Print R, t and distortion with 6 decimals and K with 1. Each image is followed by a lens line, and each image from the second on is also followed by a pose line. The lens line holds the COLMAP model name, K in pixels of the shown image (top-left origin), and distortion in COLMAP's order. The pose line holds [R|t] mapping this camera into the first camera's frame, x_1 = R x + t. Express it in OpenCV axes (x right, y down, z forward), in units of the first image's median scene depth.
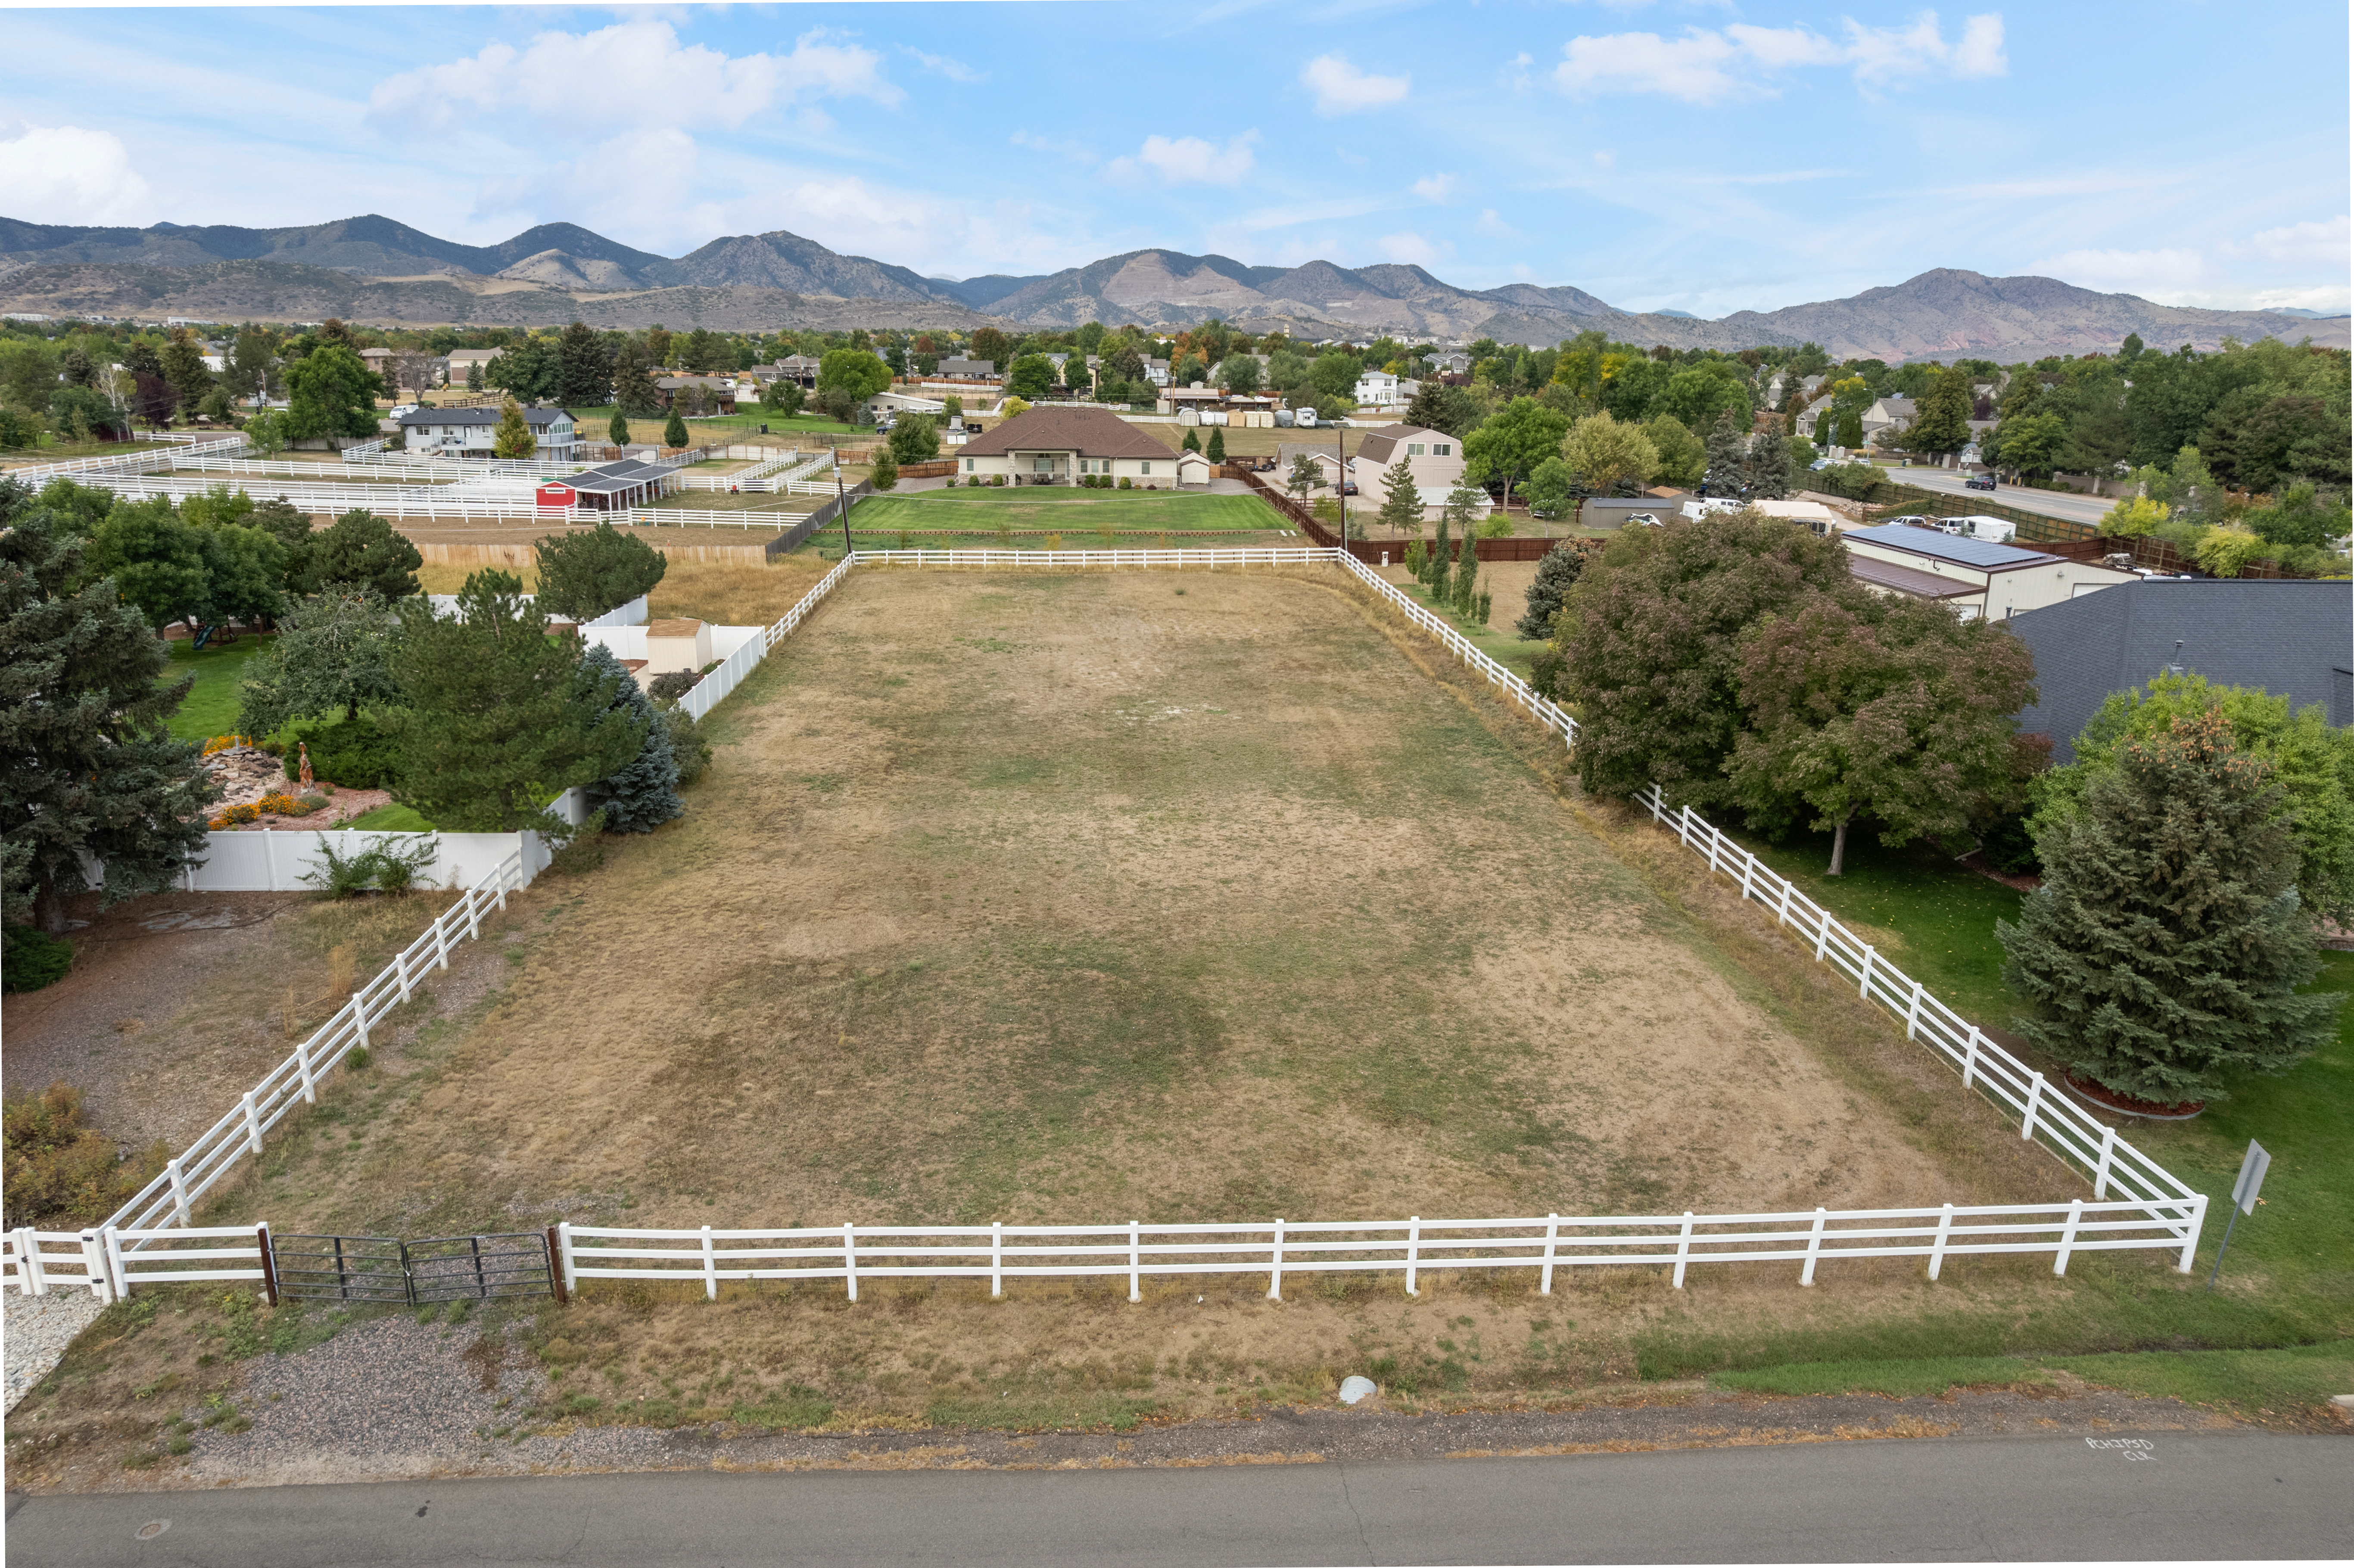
lens RADIAL K [[1526.3, 0, 1177.0], [0, 1526.3, 784.0], [0, 0, 1]] dist [-0.076723, 0.071426]
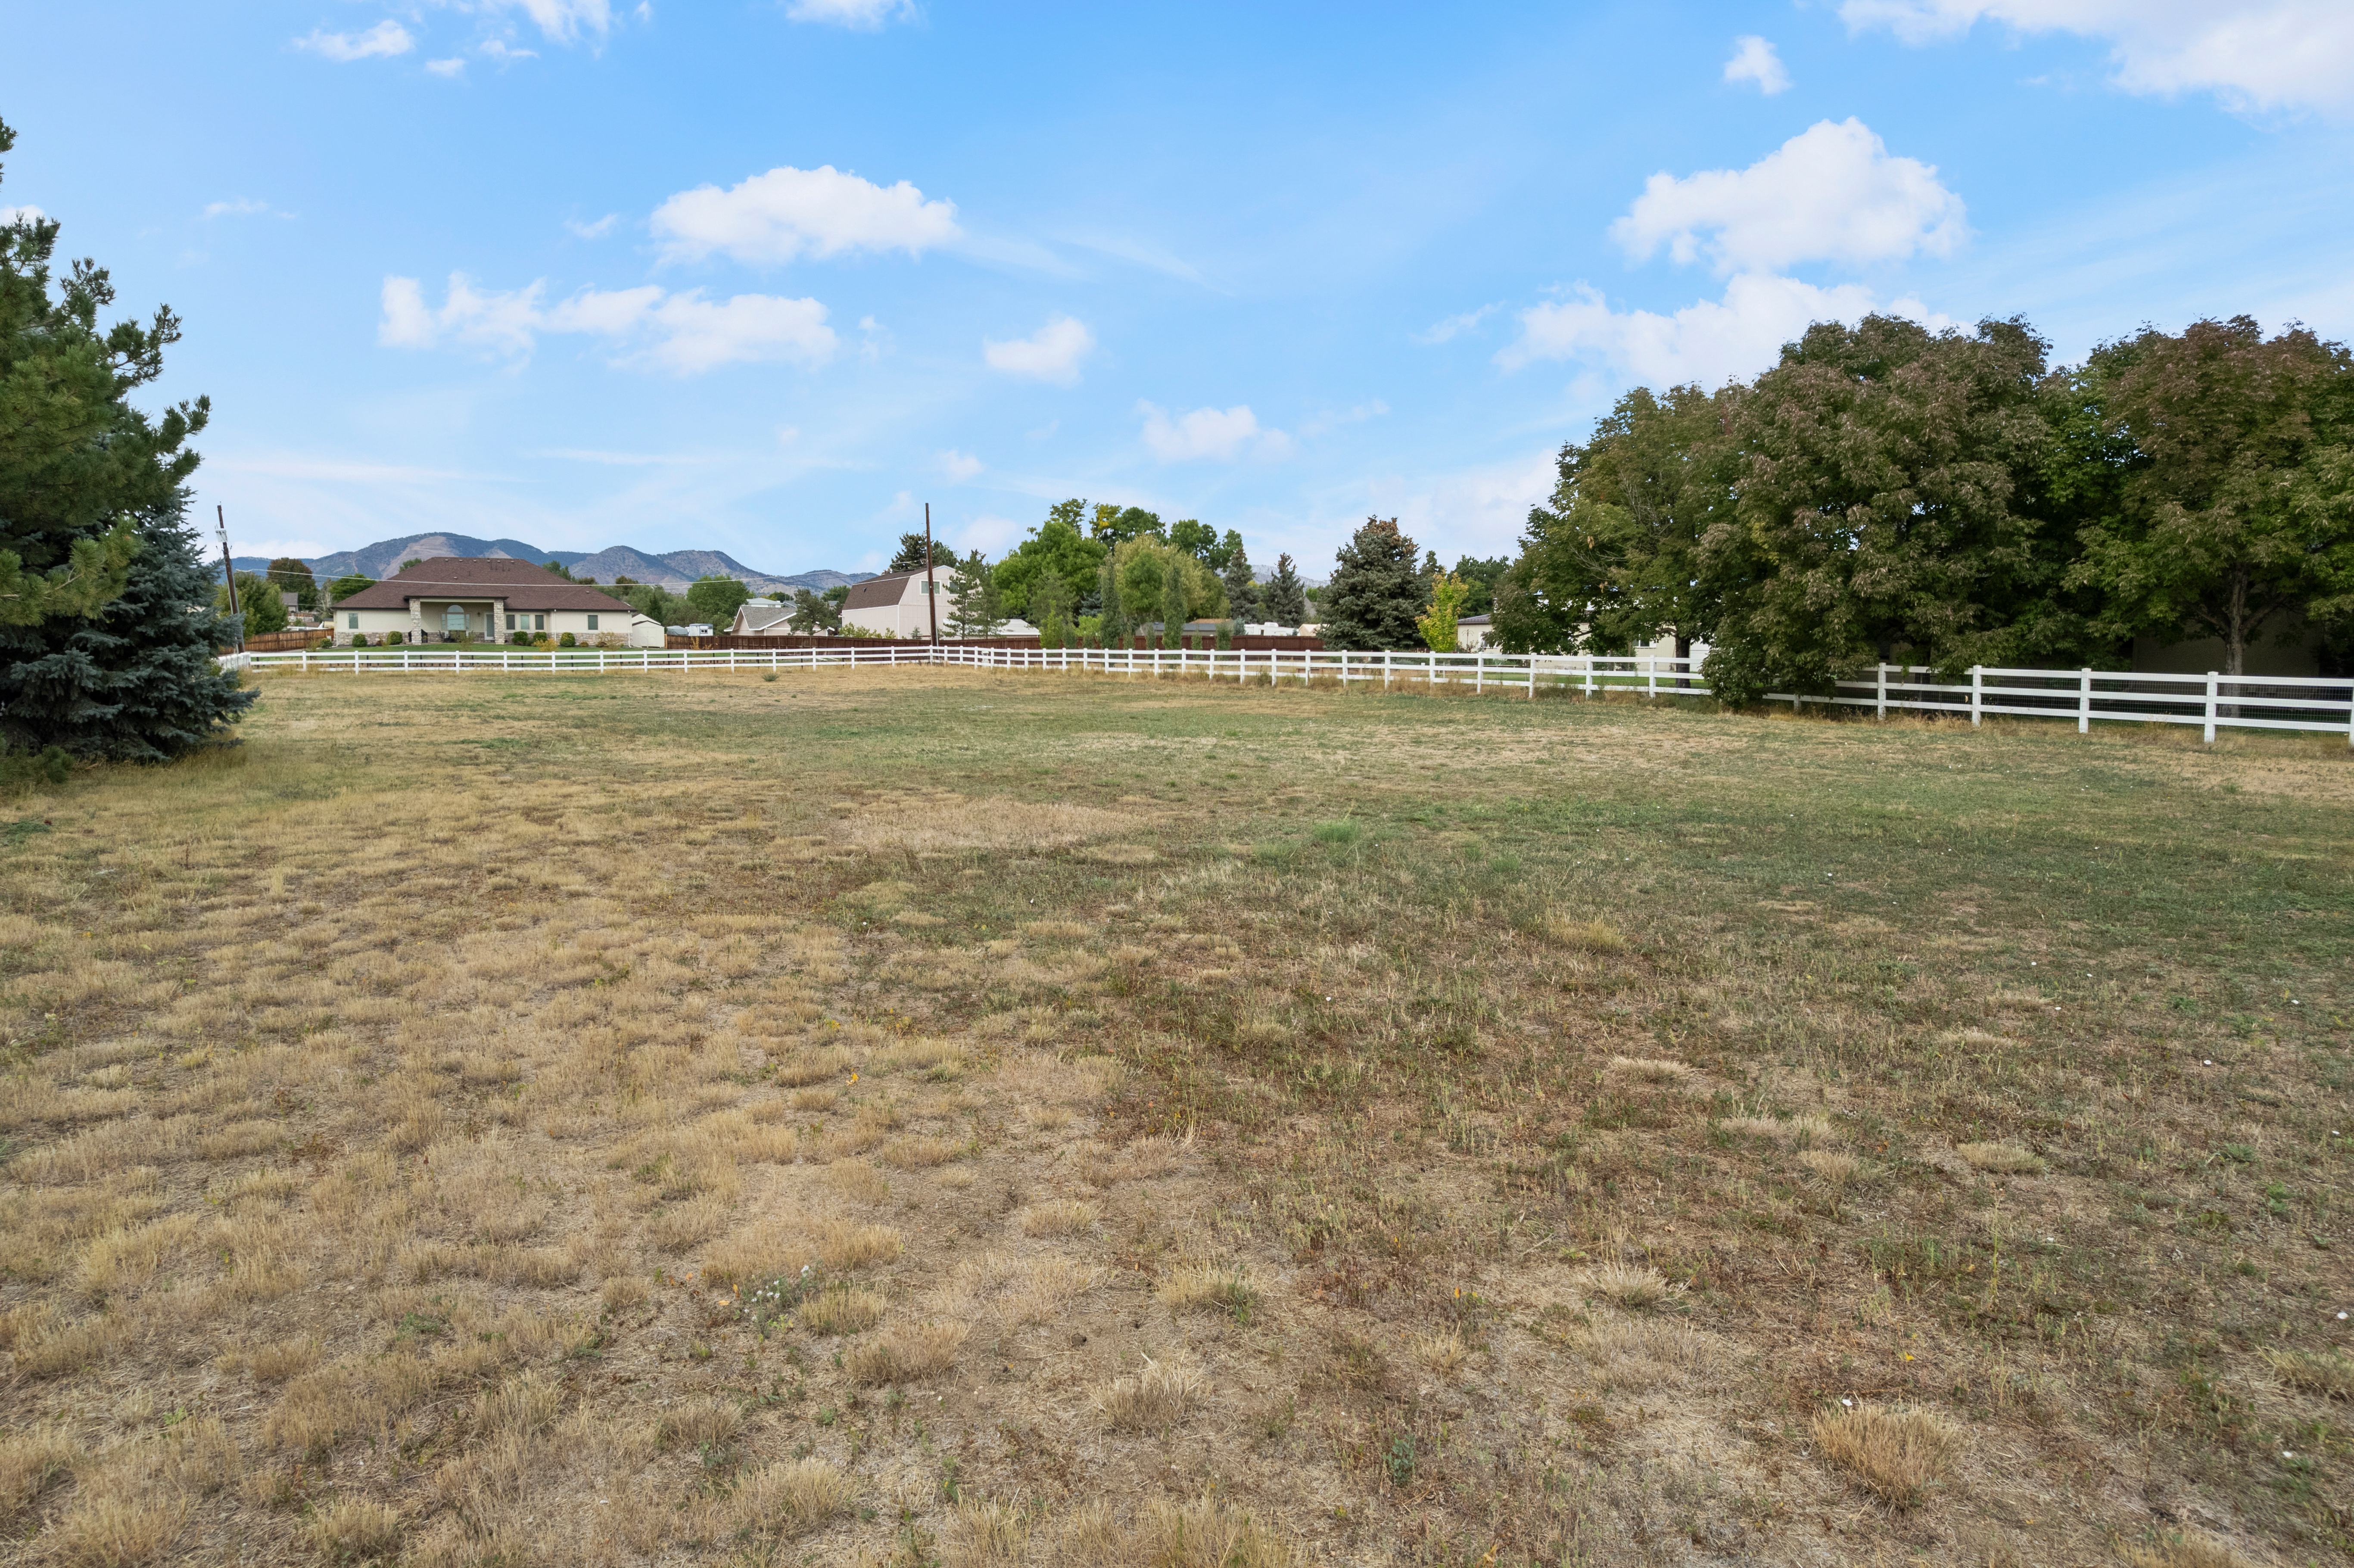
lens RADIAL K [[1503.4, 0, 1177.0], [0, 1503.4, 784.0], [0, 0, 1]] dist [-0.059820, 0.046314]
pose [[0.903849, -0.046760, 0.425288, -0.286020], [0.121182, 0.981285, -0.149651, 0.127820], [-0.410331, 0.186799, 0.892600, 0.586773]]
